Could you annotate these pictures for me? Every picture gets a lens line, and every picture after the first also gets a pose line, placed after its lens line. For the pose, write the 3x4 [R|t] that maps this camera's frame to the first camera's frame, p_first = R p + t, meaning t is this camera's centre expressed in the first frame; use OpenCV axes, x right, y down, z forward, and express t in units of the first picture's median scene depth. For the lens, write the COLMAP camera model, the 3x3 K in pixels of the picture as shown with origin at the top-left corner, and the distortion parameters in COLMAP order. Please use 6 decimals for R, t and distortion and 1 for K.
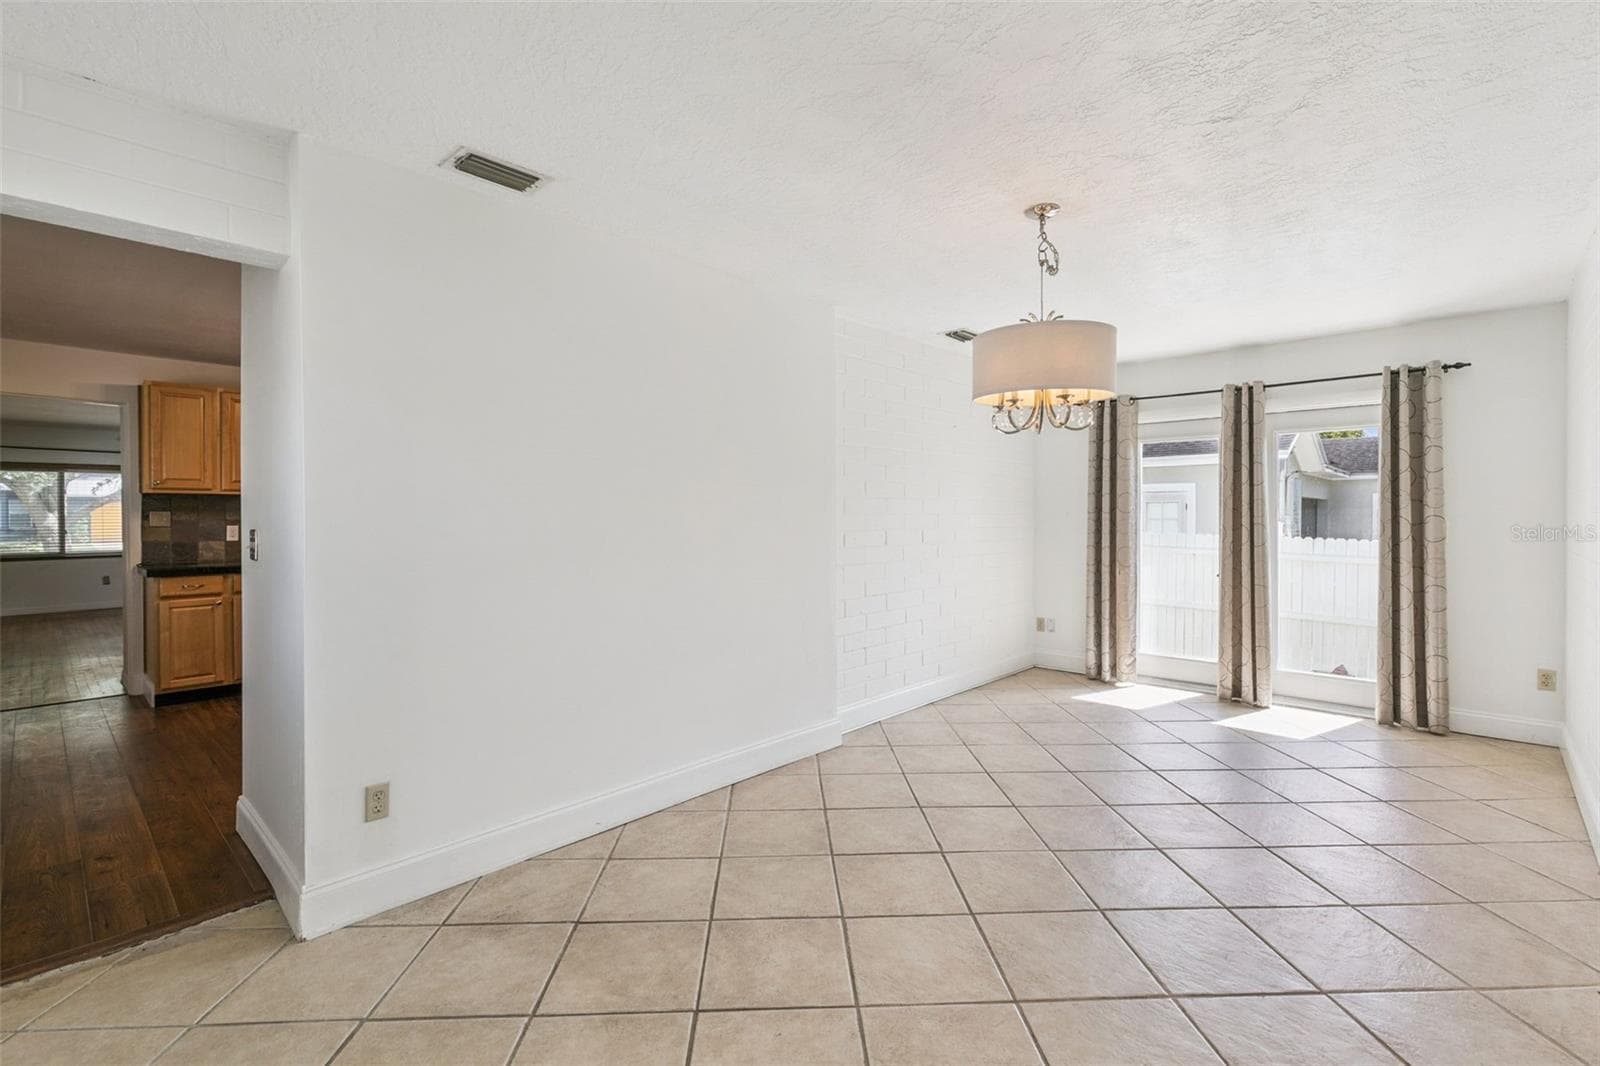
lens RADIAL K [[716.8, 0, 796.9], [0, 716.8, 524.9], [0, 0, 1]] dist [0.008850, -0.001637]
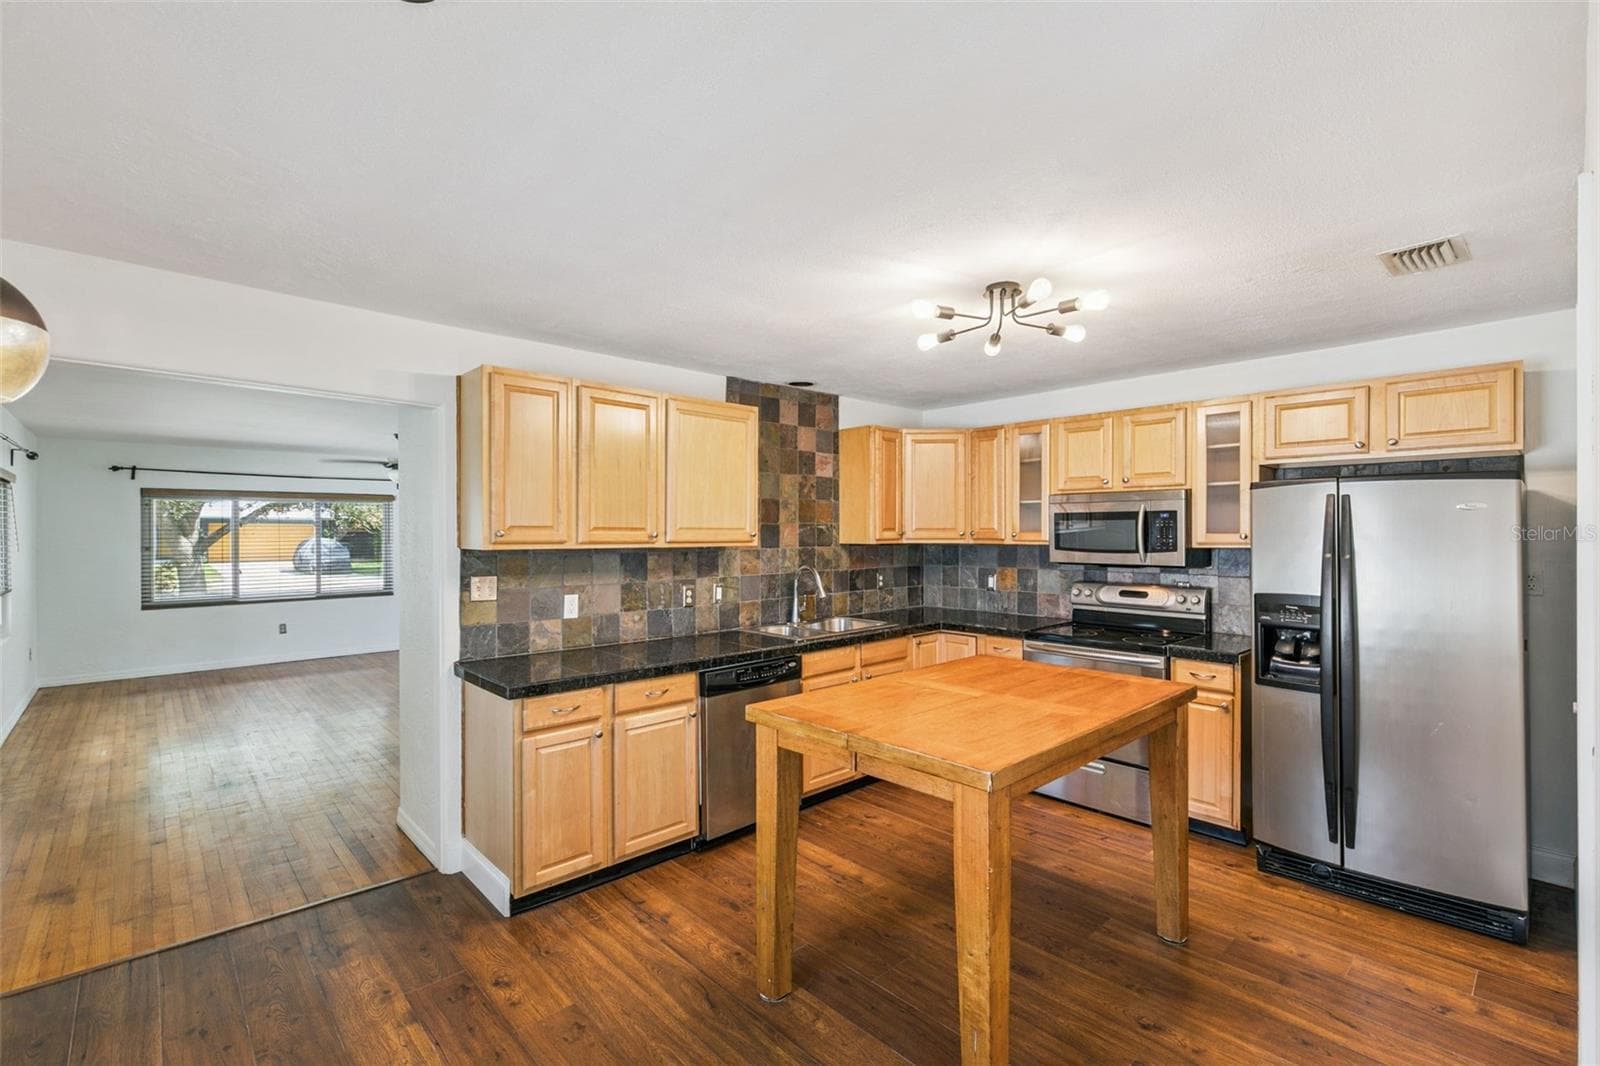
lens RADIAL K [[716.8, 0, 807.8], [0, 716.8, 534.2], [0, 0, 1]] dist [0.008850, -0.001637]
pose [[0.997653, -0.000341, -0.068475, -0.564860], [0.000044, 0.999991, -0.004343, -0.053369], [0.068476, 0.004329, 0.997643, 0.399418]]
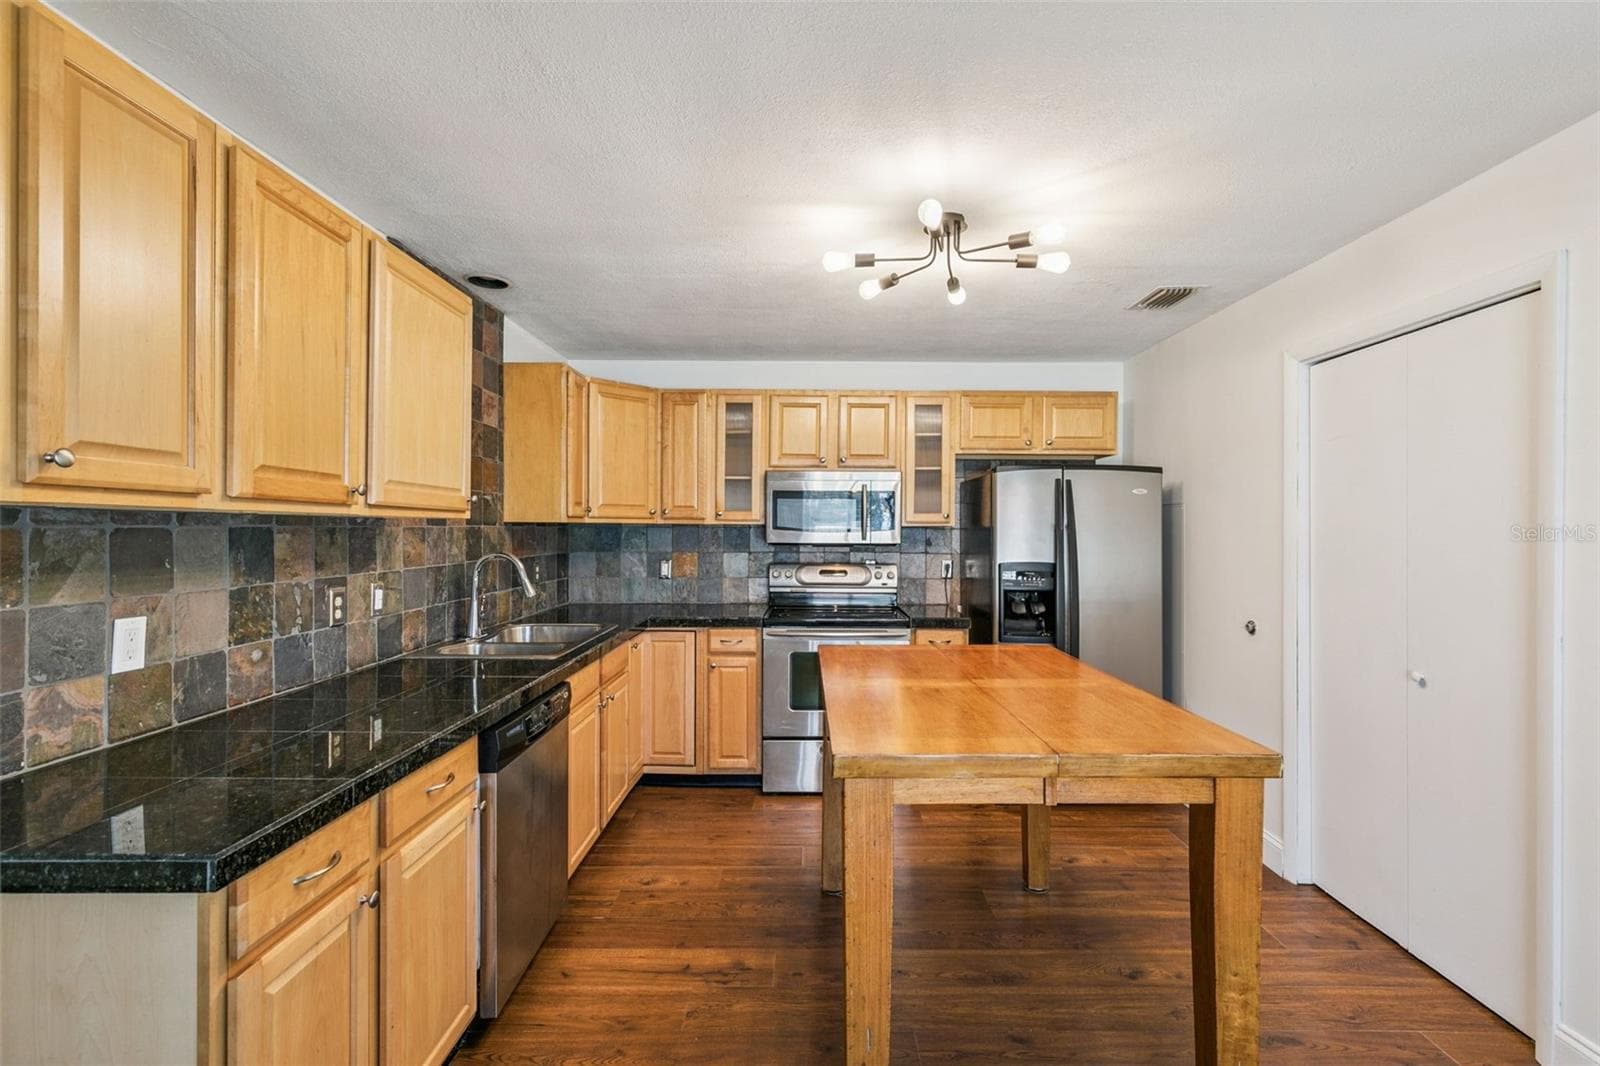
lens RADIAL K [[716.8, 0, 804.4], [0, 716.8, 530.9], [0, 0, 1]] dist [0.008850, -0.001637]
pose [[0.728203, 0.003936, 0.685350, -0.839175], [-0.000826, 0.999988, -0.004865, -0.033982], [-0.685361, 0.002977, 0.728197, 0.651815]]
